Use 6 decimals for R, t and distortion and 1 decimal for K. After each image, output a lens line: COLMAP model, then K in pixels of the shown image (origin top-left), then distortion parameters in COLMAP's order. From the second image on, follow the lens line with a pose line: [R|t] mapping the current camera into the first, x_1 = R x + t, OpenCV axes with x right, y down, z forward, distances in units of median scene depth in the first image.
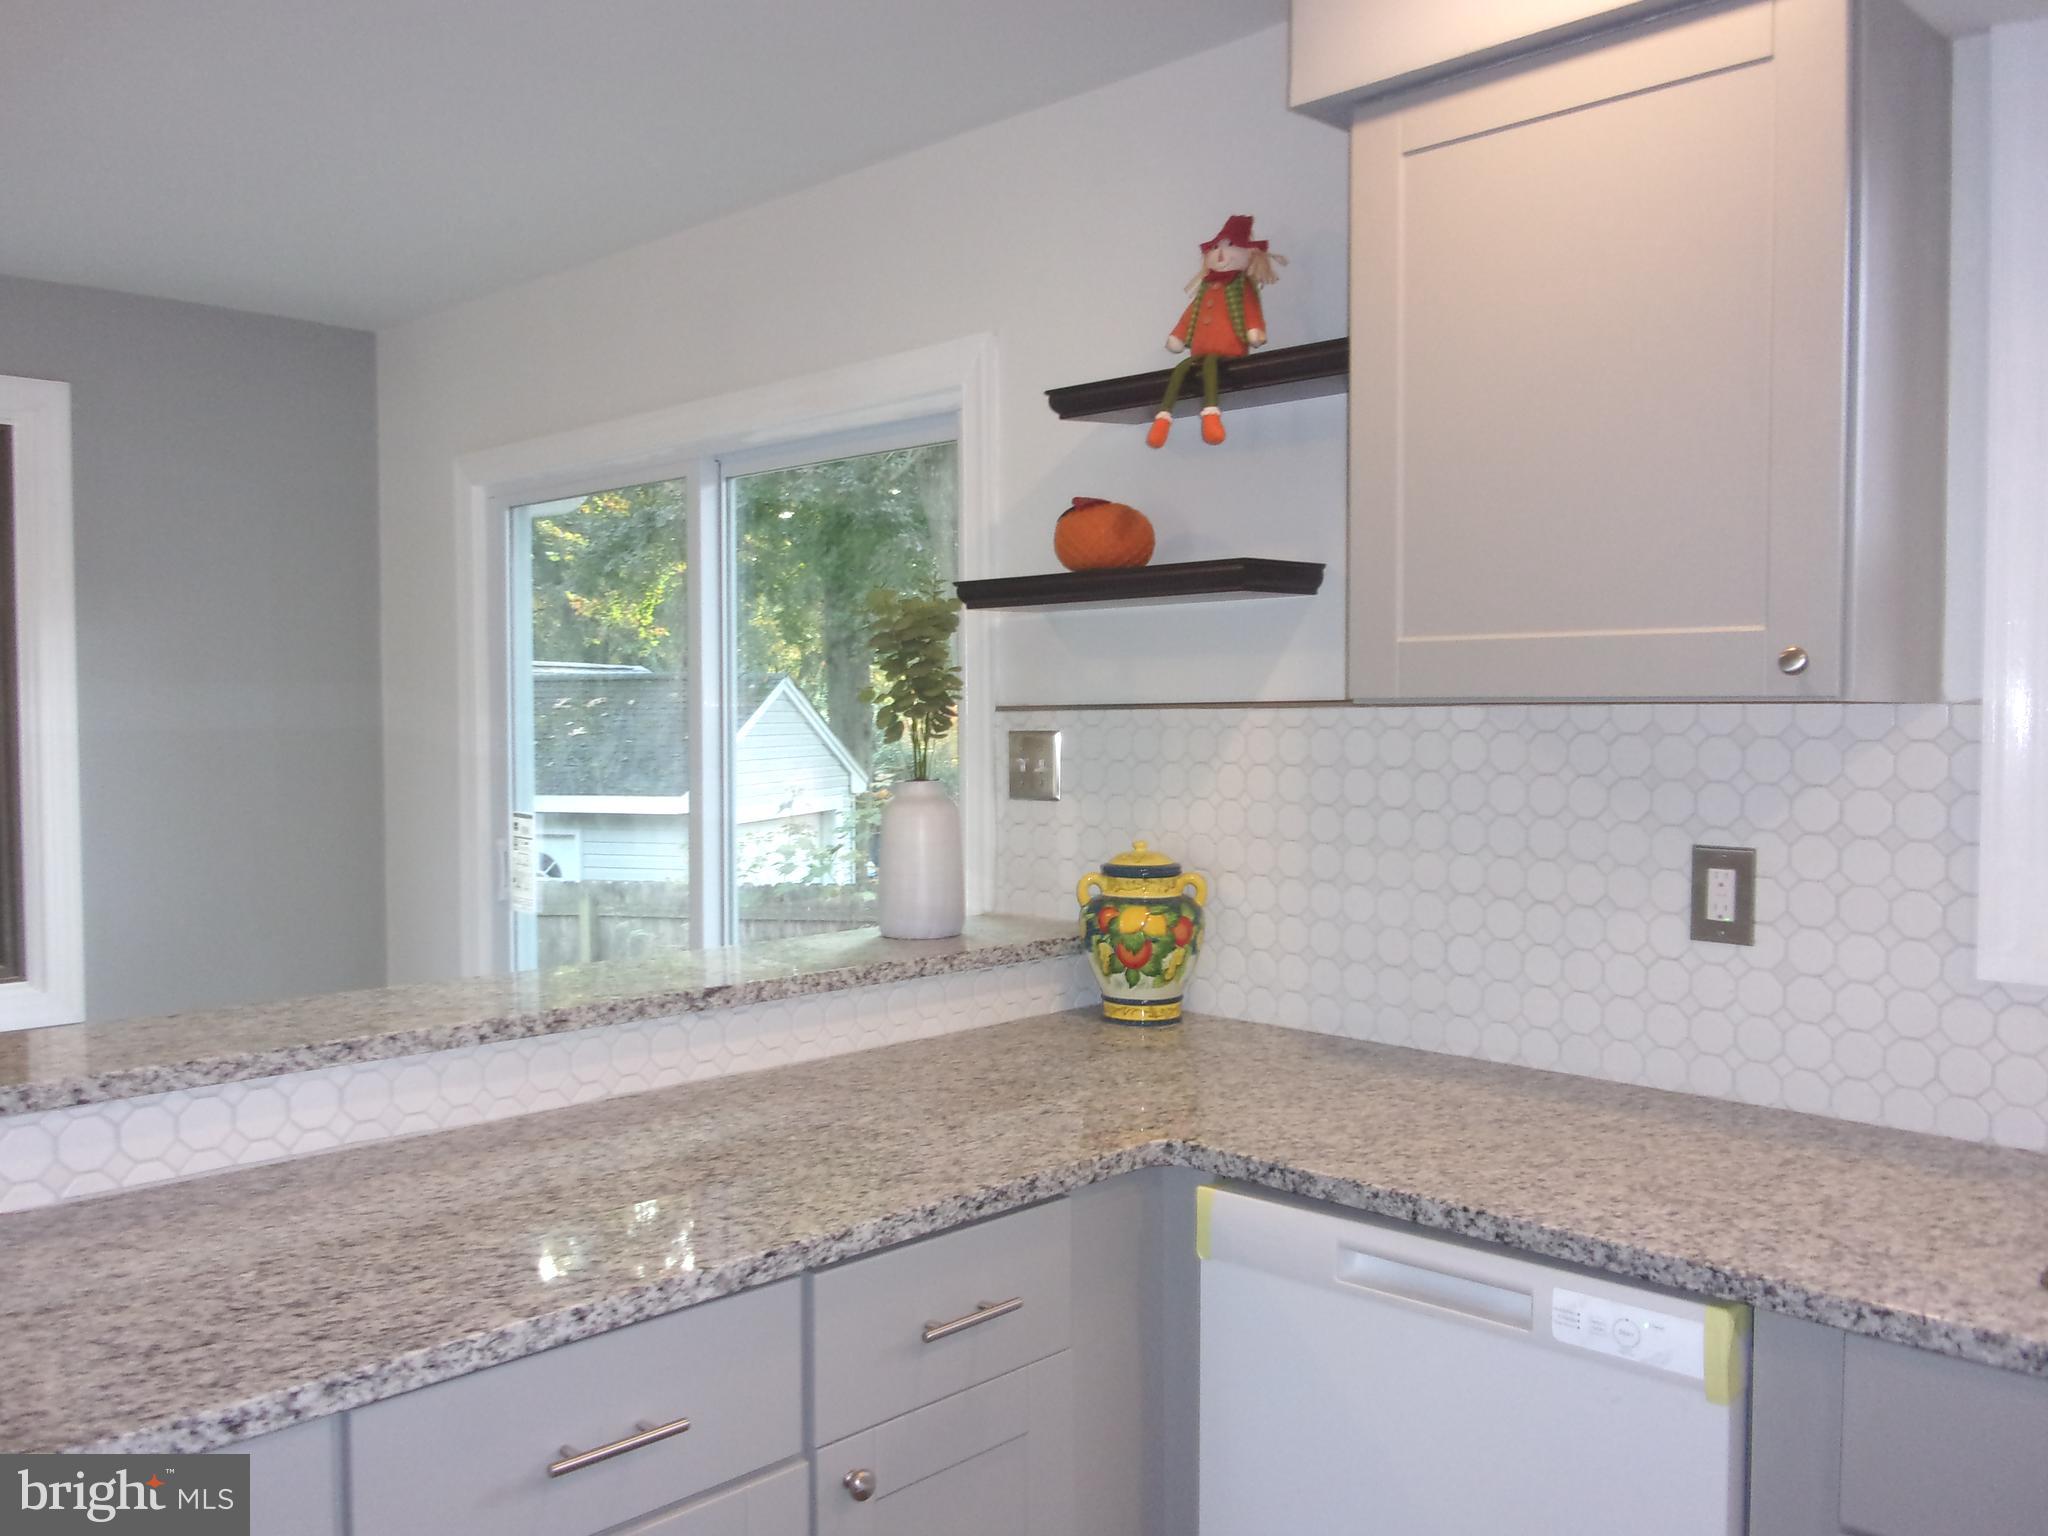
lens RADIAL K [[1716.5, 0, 1004.7], [0, 1716.5, 775.8], [0, 0, 1]] dist [0.023164, 0.003239]
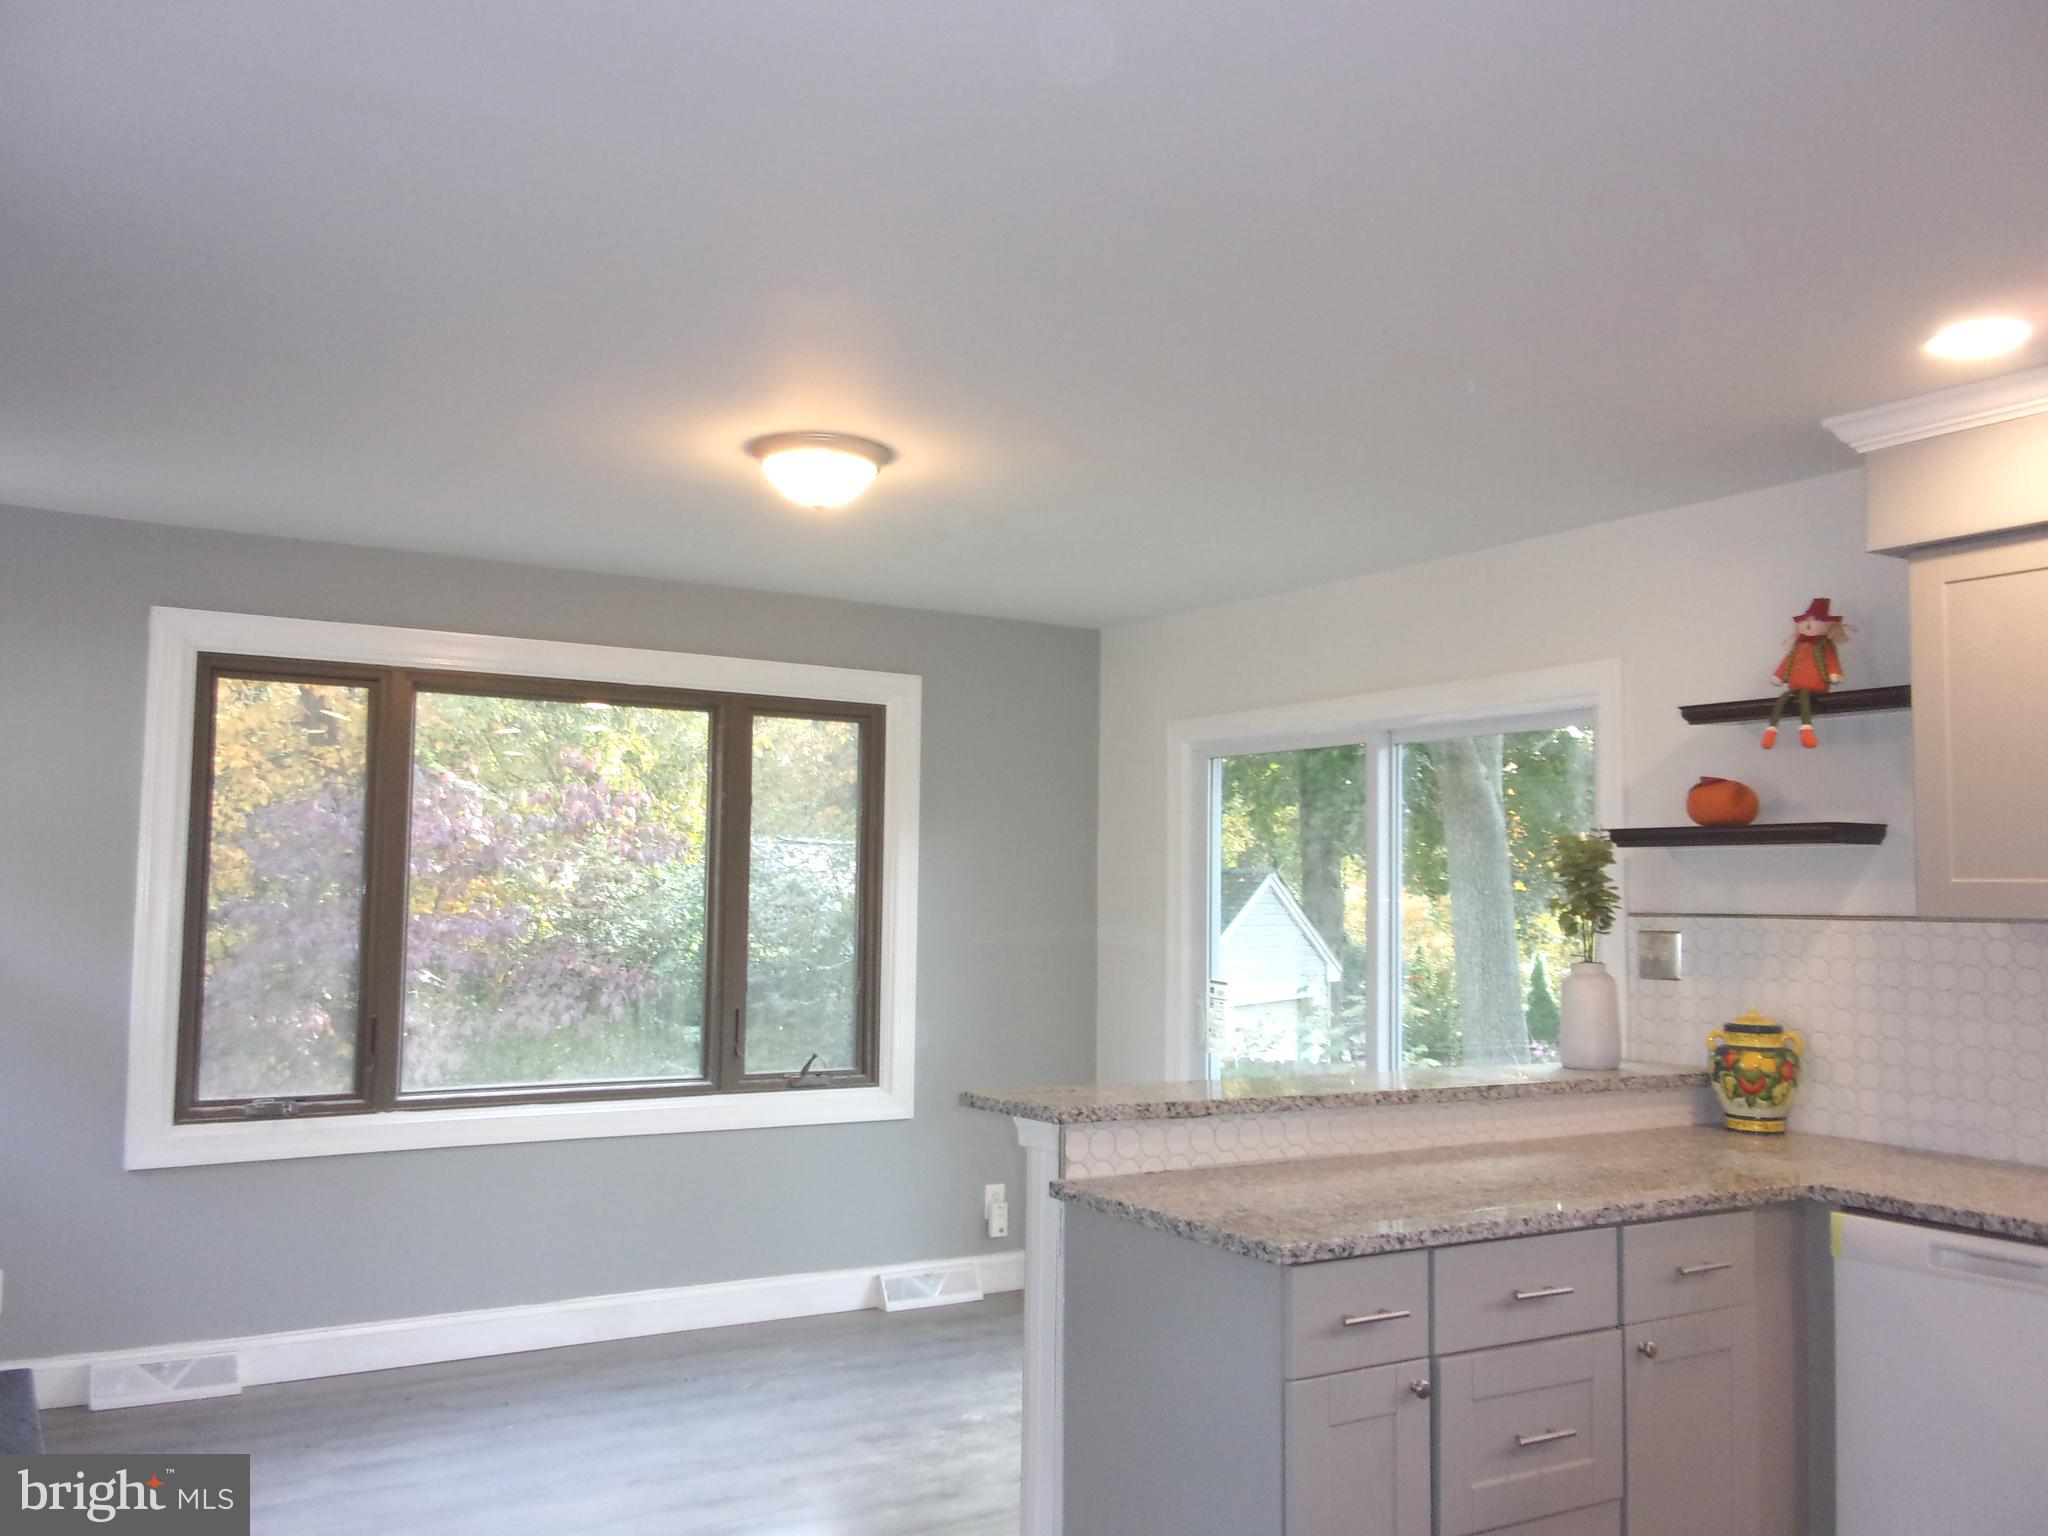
lens RADIAL K [[1737.0, 0, 986.2], [0, 1737.0, 756.8], [0, 0, 1]] dist [0.002422, -0.015828]
pose [[0.970056, 0.002339, -0.242872, -0.200617], [-0.031381, 0.992779, -0.115778, 0.017247], [0.240847, 0.119933, 0.963125, -0.629407]]
